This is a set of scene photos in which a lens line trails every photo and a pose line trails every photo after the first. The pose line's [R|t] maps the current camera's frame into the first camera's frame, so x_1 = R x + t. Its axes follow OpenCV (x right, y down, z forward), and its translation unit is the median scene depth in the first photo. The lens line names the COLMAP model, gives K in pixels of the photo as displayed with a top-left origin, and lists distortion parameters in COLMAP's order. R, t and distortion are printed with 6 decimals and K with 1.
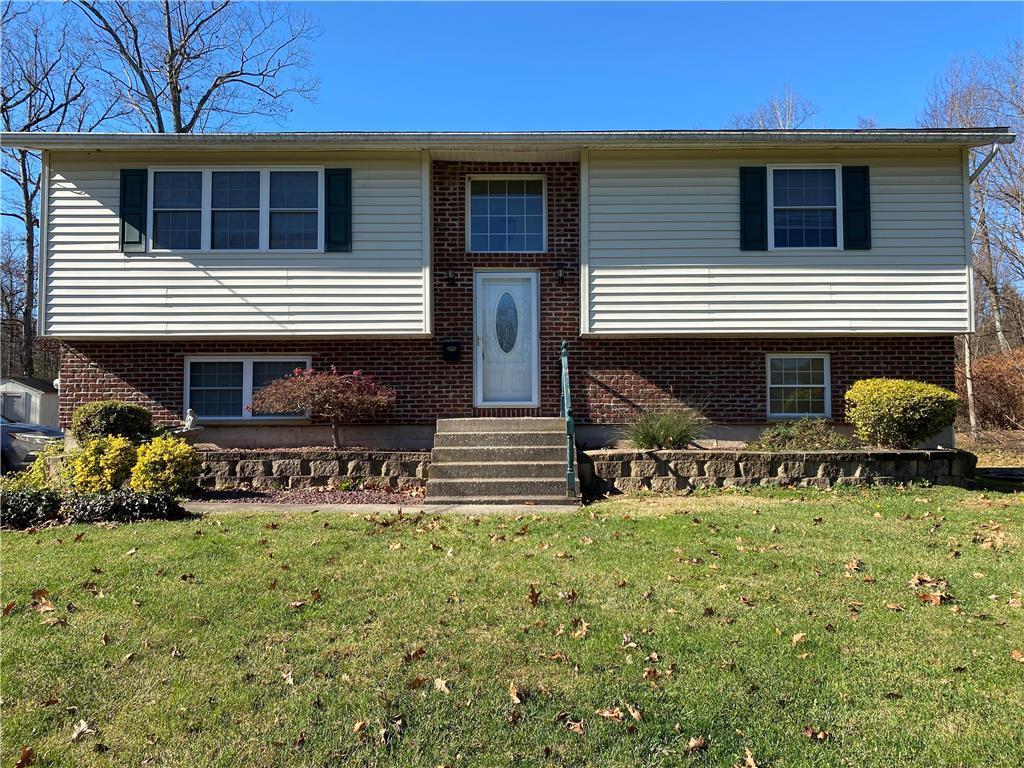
lens RADIAL K [[779.8, 0, 515.0], [0, 779.8, 383.1], [0, 0, 1]] dist [0.059842, -0.048977]
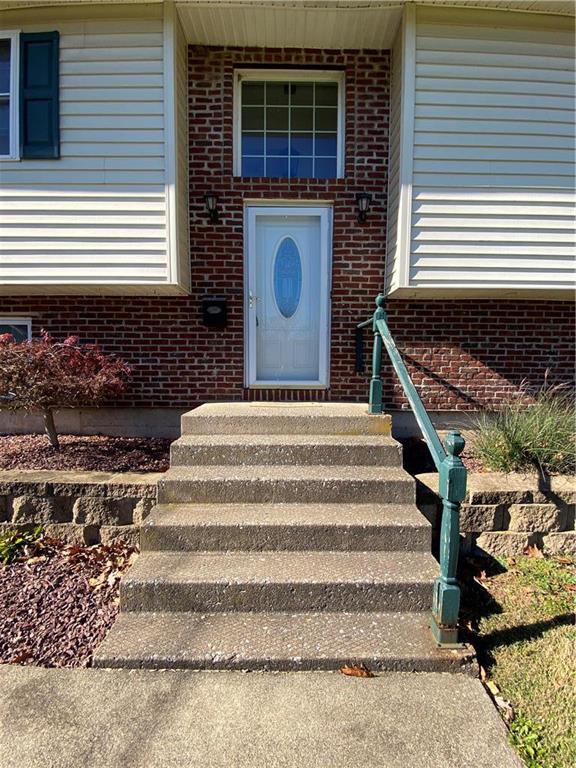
lens RADIAL K [[336.4, 0, 286.2], [0, 336.4, 384.6], [0, 0, 1]] dist [0.014577, -0.001329]
pose [[0.999835, 0.010784, 0.014601, -0.016078], [-0.012360, 0.993571, 0.112537, -0.010158], [-0.013293, -0.112699, 0.993540, 0.665637]]
